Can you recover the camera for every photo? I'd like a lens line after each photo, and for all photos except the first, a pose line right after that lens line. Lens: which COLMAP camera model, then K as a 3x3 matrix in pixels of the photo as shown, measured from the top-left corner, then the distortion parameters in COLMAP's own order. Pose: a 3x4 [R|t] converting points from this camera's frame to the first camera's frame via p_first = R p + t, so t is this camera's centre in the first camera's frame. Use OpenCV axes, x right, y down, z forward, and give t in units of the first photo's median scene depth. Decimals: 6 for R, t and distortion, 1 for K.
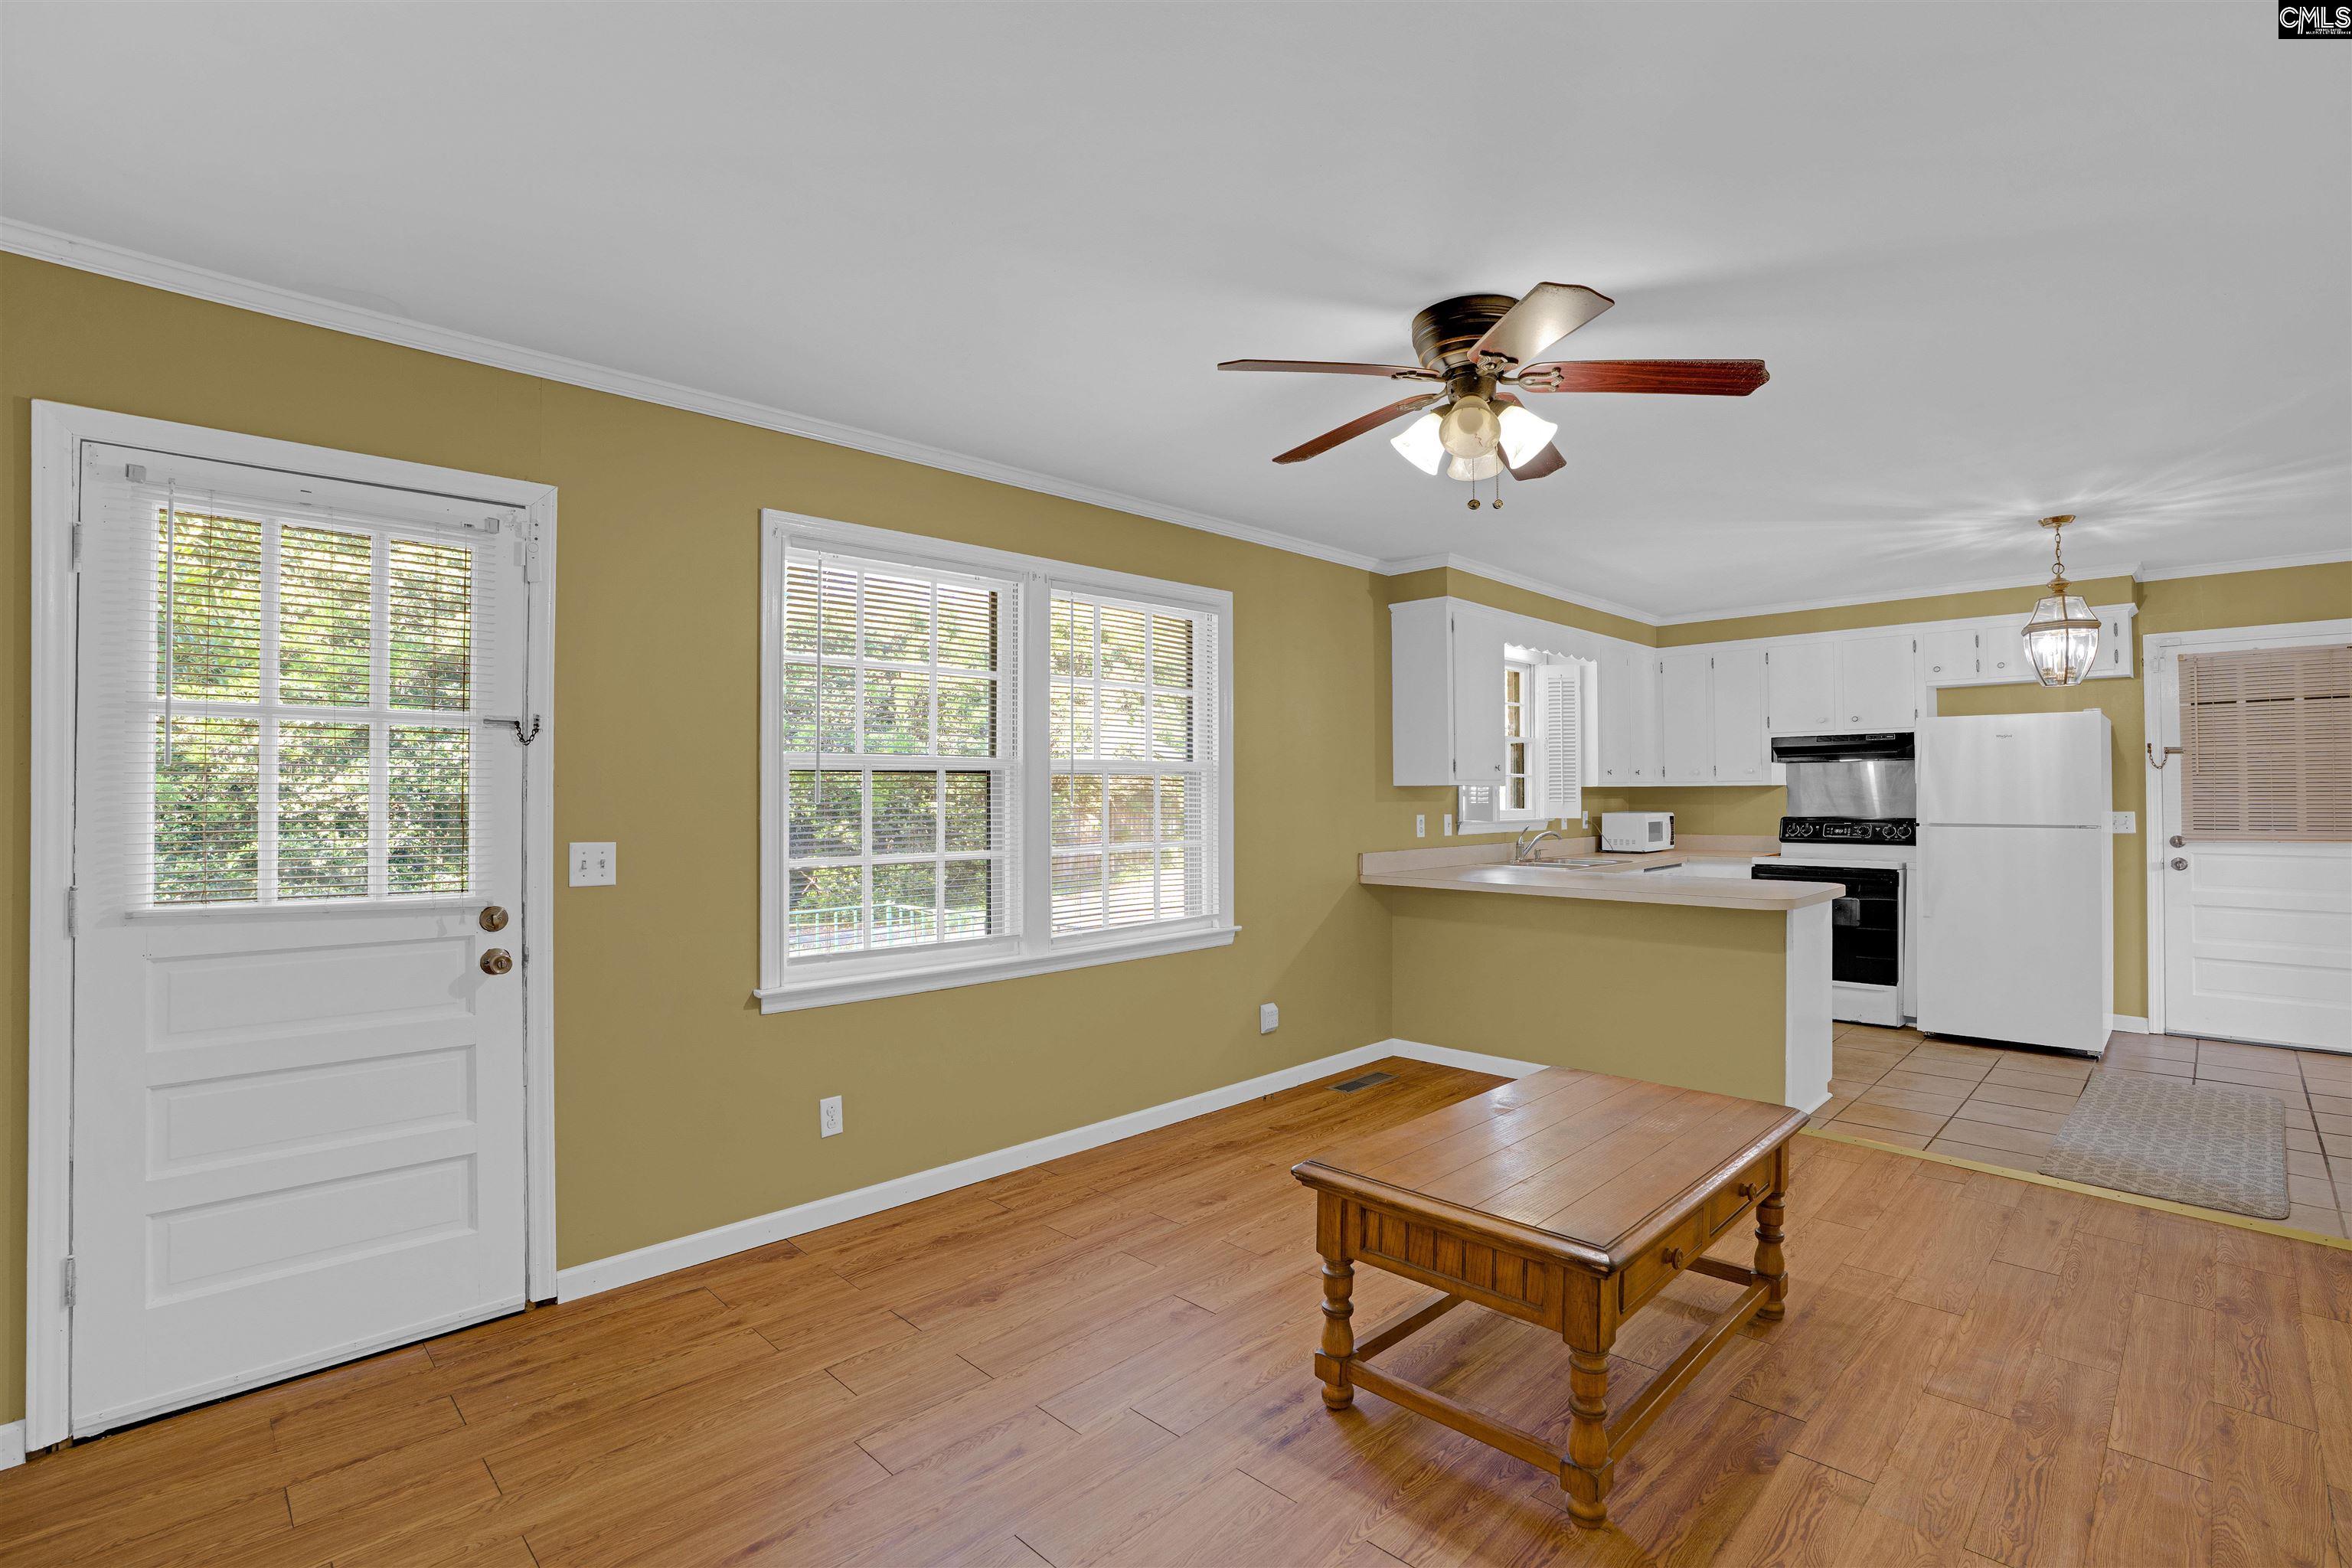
lens RADIAL K [[1085.6, 0, 1156.9], [0, 1085.6, 763.6], [0, 0, 1]] dist [-0.058290, 0.013650]
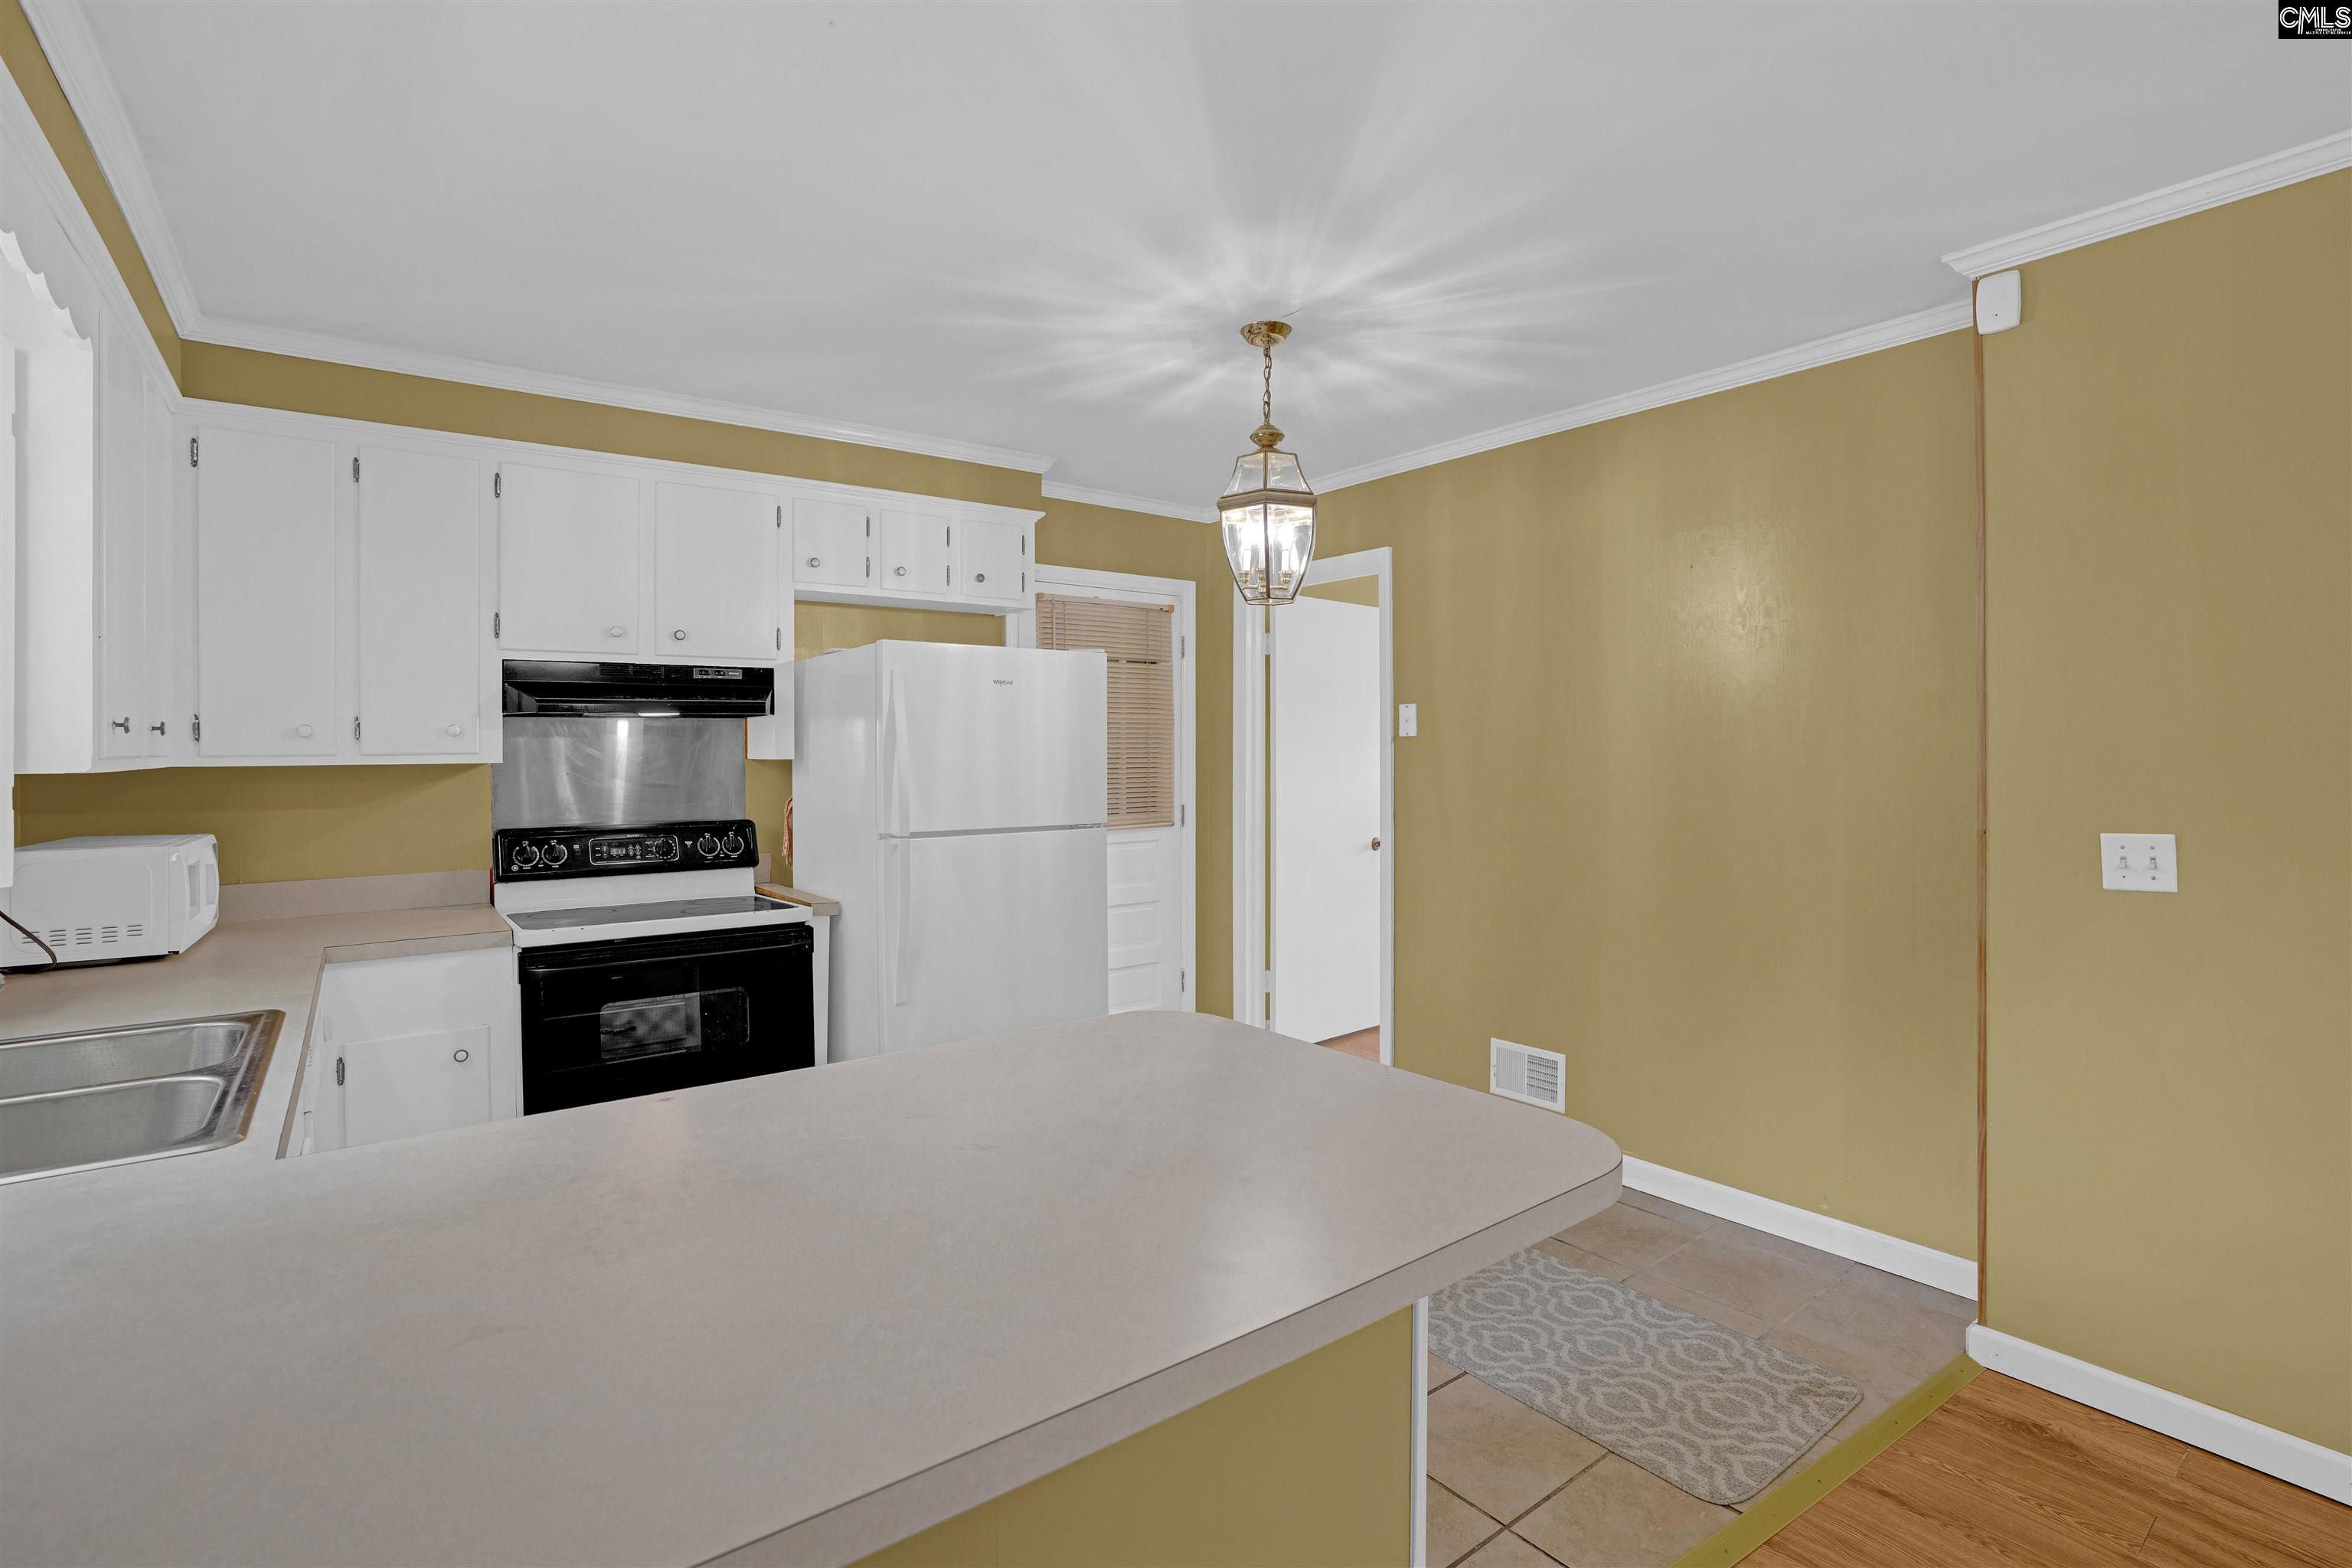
lens RADIAL K [[1085.6, 0, 1169.7], [0, 1085.6, 774.3], [0, 0, 1]] dist [-0.058290, 0.013650]
pose [[0.138701, -0.014779, 0.990224, 0.173844], [-0.016315, 0.999719, 0.017205, 0.013217], [-0.990200, -0.018542, 0.138421, 0.704839]]
